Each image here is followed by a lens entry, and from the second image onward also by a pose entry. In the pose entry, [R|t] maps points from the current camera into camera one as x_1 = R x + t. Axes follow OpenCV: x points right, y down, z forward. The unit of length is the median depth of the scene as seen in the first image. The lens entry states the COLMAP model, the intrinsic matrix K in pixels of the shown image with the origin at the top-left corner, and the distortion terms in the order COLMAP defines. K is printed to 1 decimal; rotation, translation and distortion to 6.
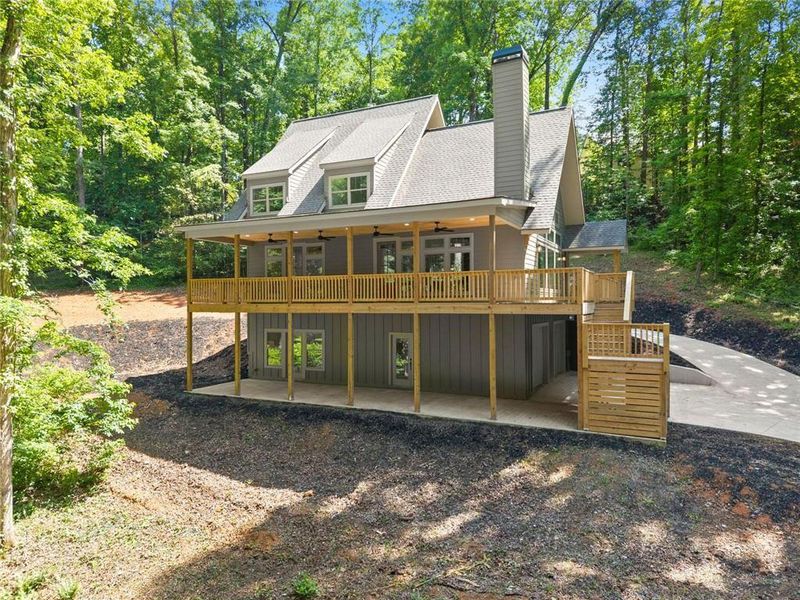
lens RADIAL K [[527.8, 0, 413.2], [0, 527.8, 301.1], [0, 0, 1]] dist [0.017909, -0.001875]
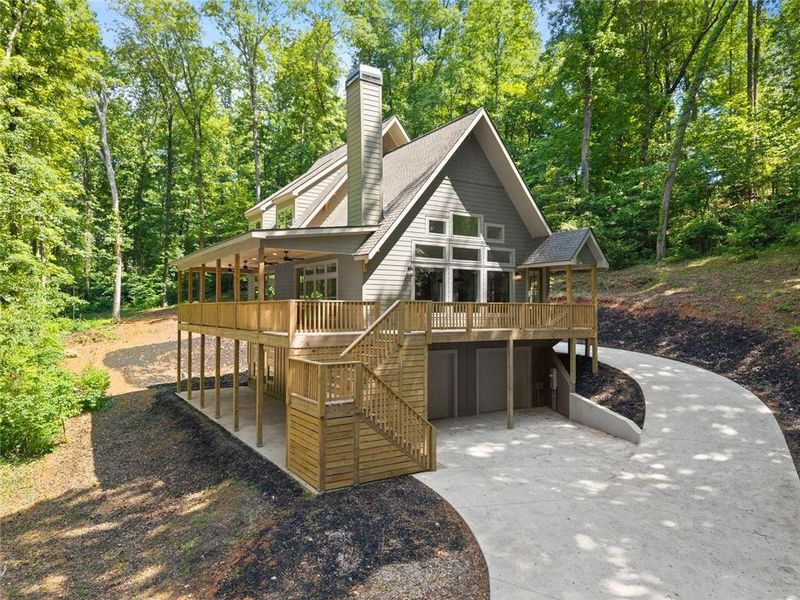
lens RADIAL K [[527.8, 0, 413.2], [0, 527.8, 301.1], [0, 0, 1]] dist [0.017909, -0.001875]
pose [[0.862939, -0.000509, -0.505307, 1.086176], [-0.005244, 0.999937, -0.009963, -0.057032], [0.505280, 0.011247, 0.862882, 0.299630]]
